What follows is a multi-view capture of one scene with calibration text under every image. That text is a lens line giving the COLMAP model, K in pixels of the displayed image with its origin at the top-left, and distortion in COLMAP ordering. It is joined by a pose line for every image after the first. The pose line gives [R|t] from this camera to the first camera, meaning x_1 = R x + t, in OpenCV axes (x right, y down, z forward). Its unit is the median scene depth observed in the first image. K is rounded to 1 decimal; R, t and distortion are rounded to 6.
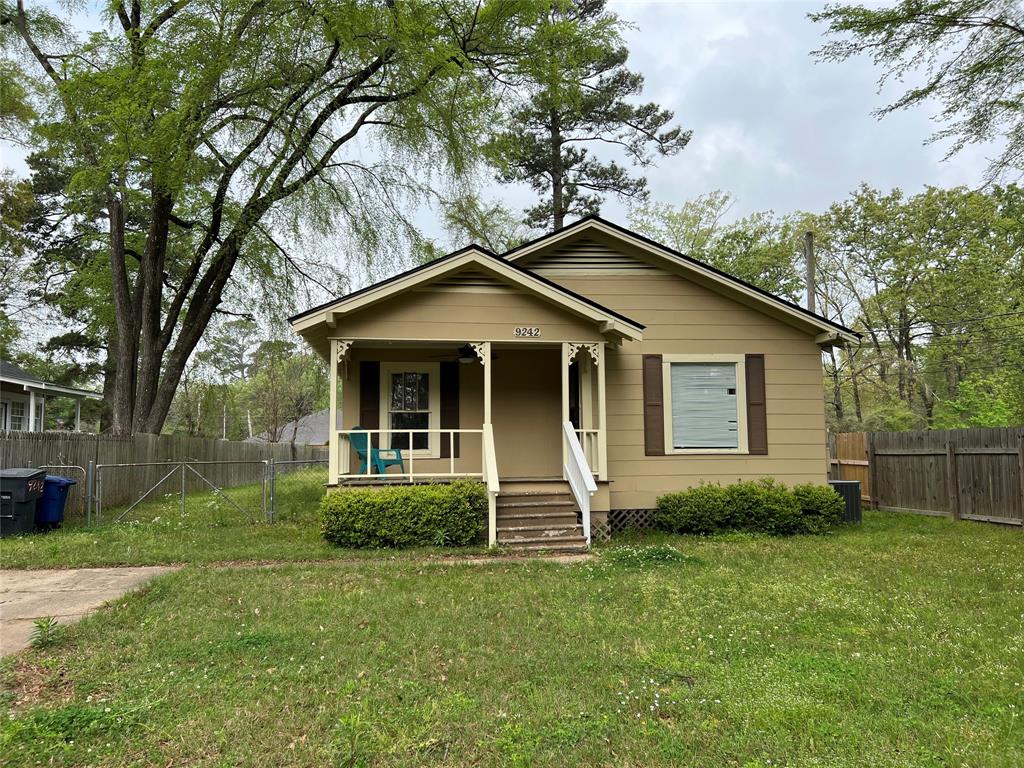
lens RADIAL K [[774.5, 0, 510.9], [0, 774.5, 395.1], [0, 0, 1]] dist [0.070202, -0.089672]
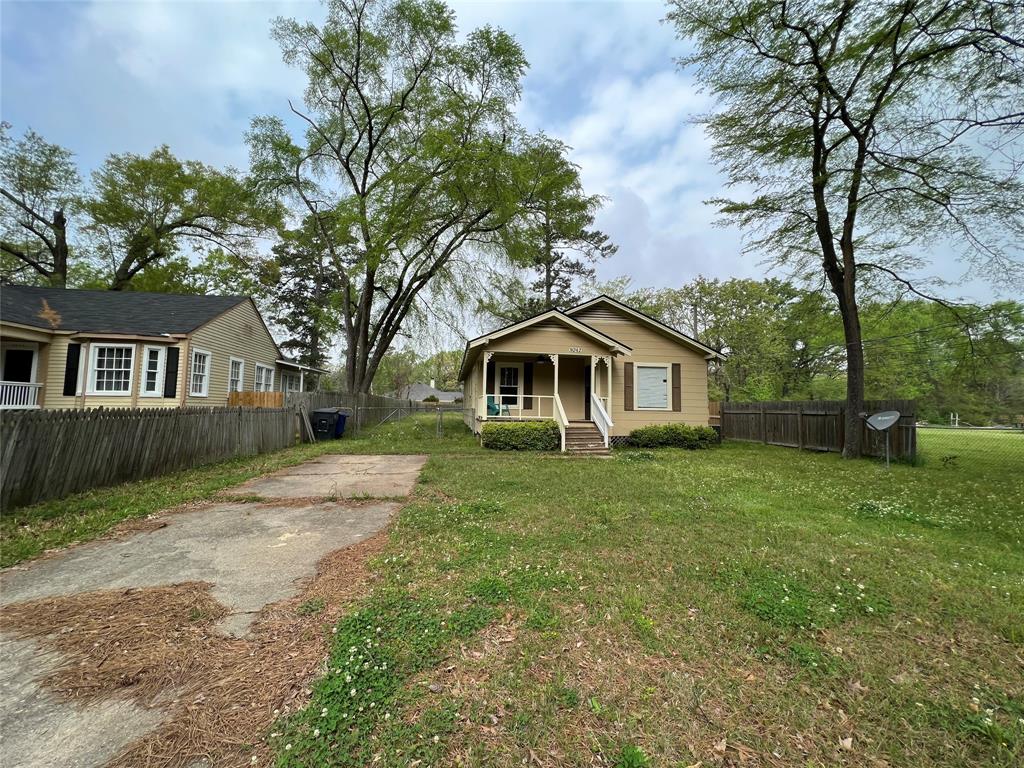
lens RADIAL K [[413.6, 0, 512.8], [0, 413.6, 381.5], [0, 0, 1]] dist [-0.001666, 0.000255]
pose [[0.999332, 0.027763, 0.023768, -0.088075], [-0.027984, 0.999568, 0.009010, -0.000886], [-0.023508, -0.009669, 0.999677, -0.058288]]
